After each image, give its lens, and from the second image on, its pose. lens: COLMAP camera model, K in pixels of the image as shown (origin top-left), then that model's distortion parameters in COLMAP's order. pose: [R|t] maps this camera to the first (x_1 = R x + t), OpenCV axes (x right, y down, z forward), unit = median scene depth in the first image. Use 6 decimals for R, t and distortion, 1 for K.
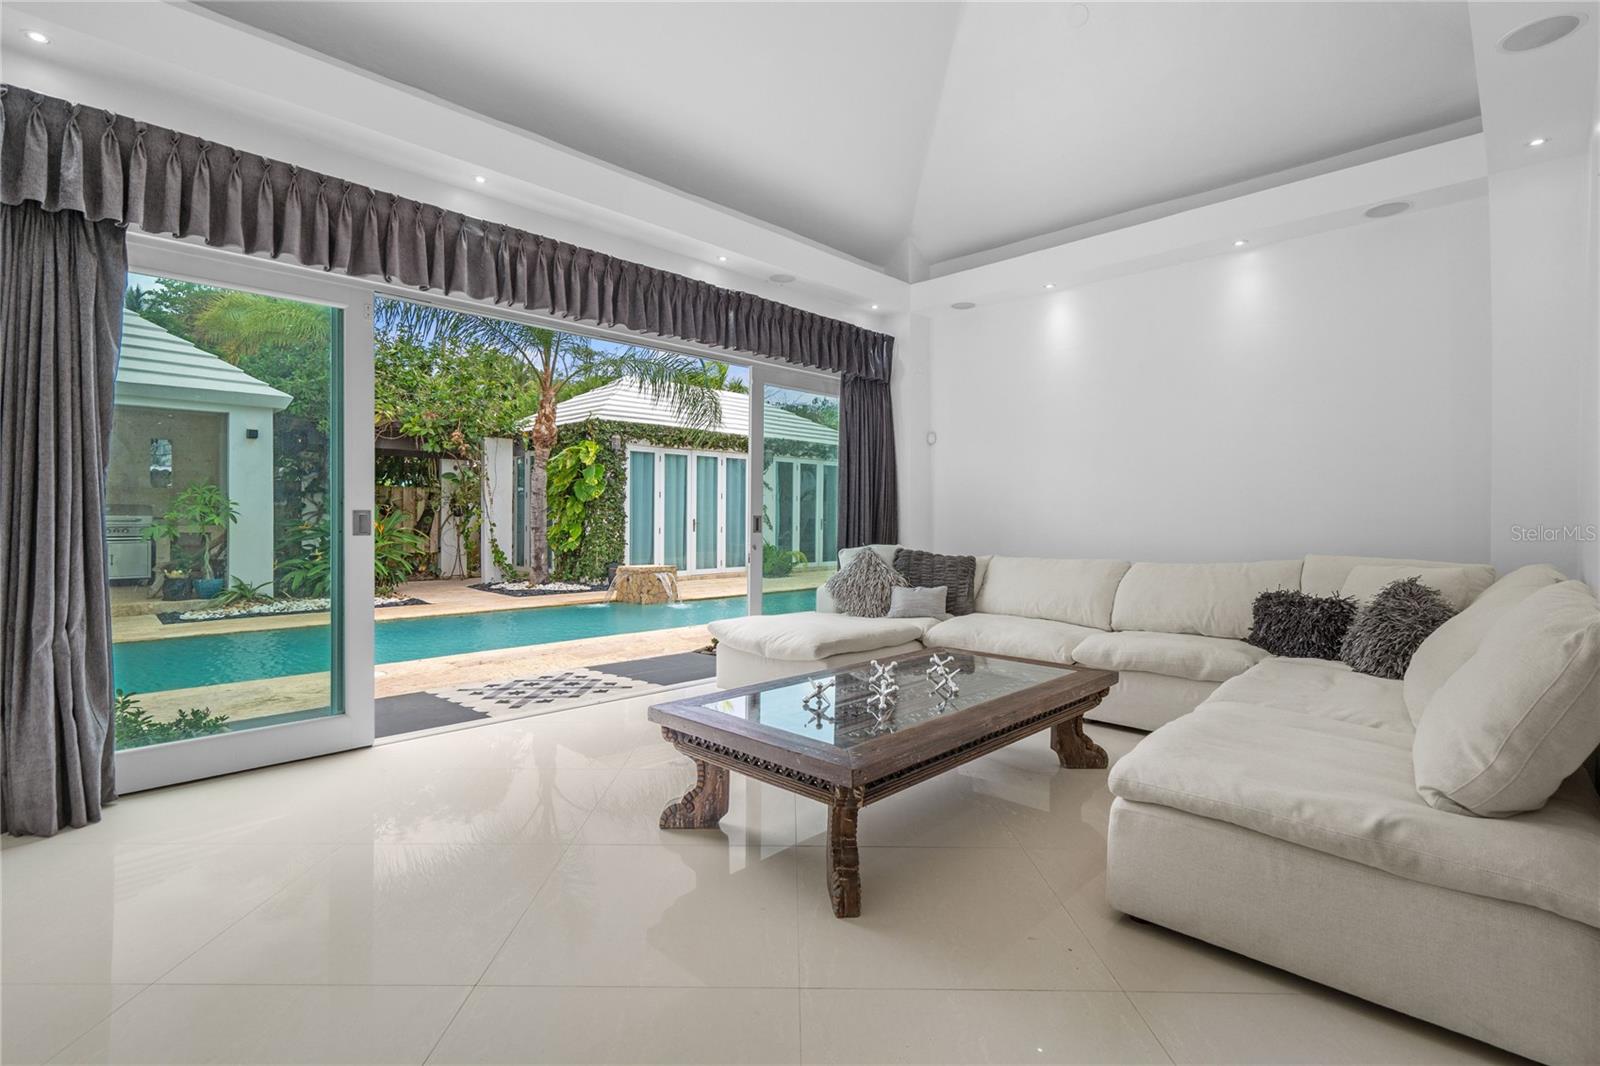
lens RADIAL K [[757.3, 0, 800.0], [0, 757.3, 533.0], [0, 0, 1]] dist [-0.003024, -0.001035]
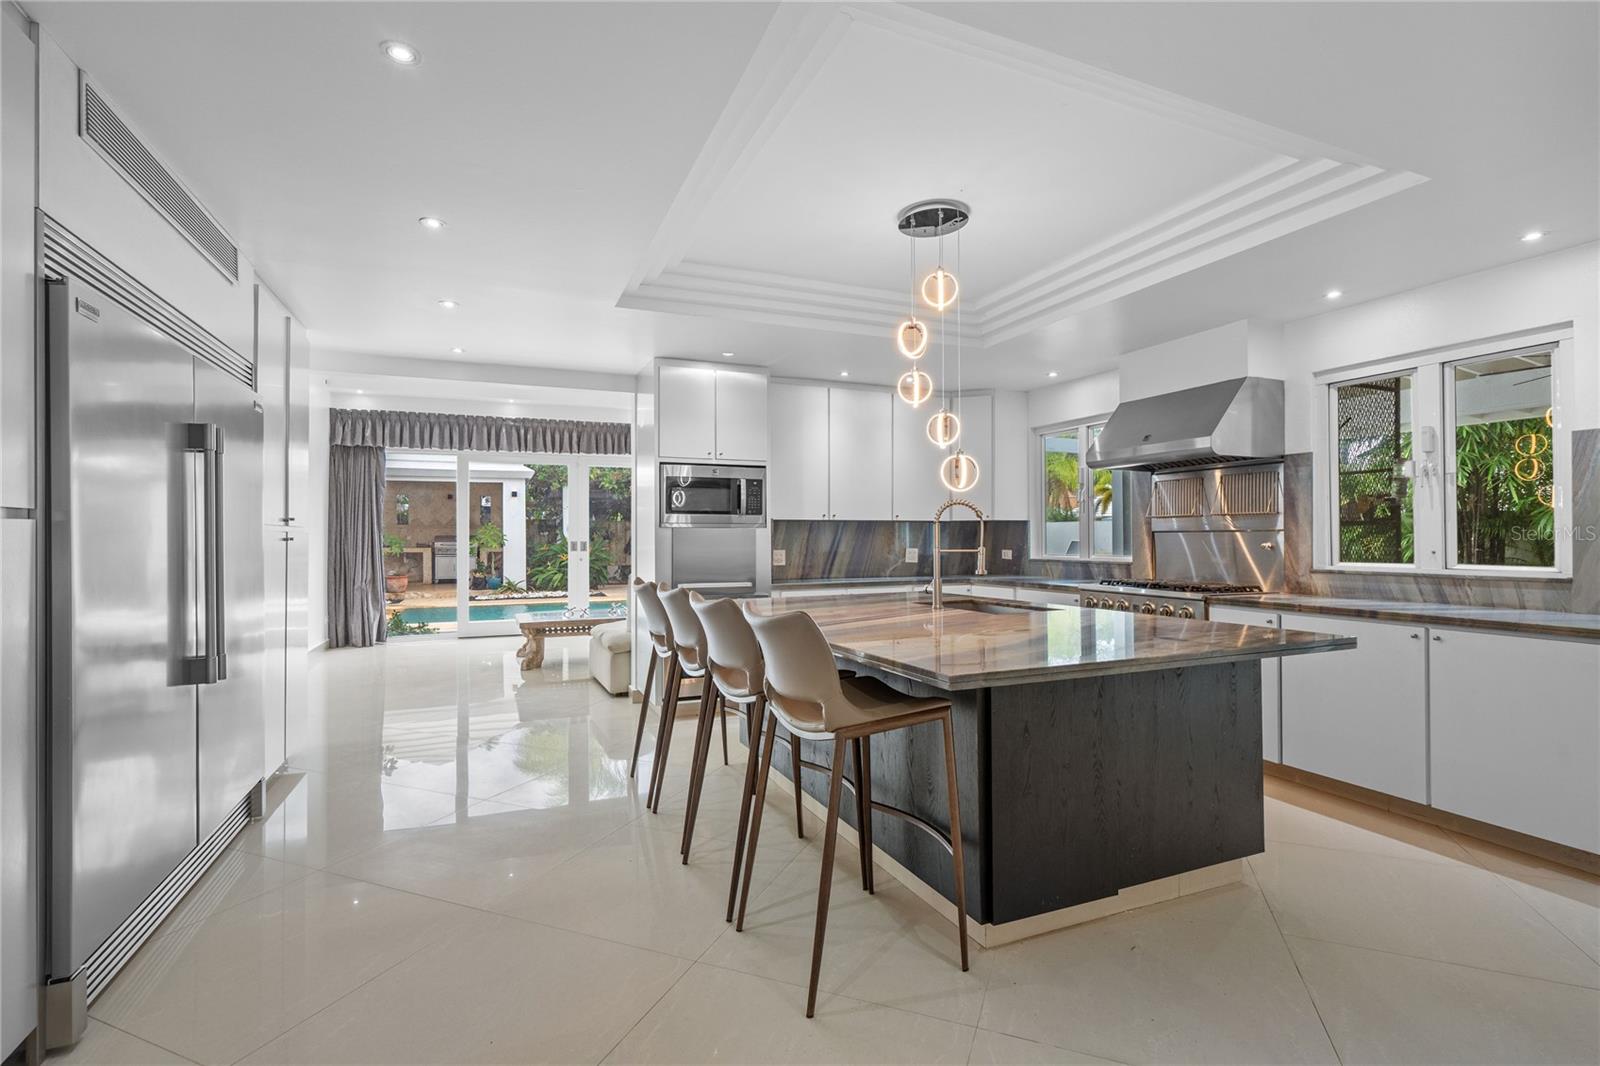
lens RADIAL K [[757.3, 0, 800.0], [0, 757.3, 533.0], [0, 0, 1]] dist [-0.003024, -0.001035]
pose [[0.923742, -0.012648, -0.382806, 0.533522], [0.003183, 0.999674, -0.025349, 0.003138], [0.383002, 0.022198, 0.923481, -0.338395]]
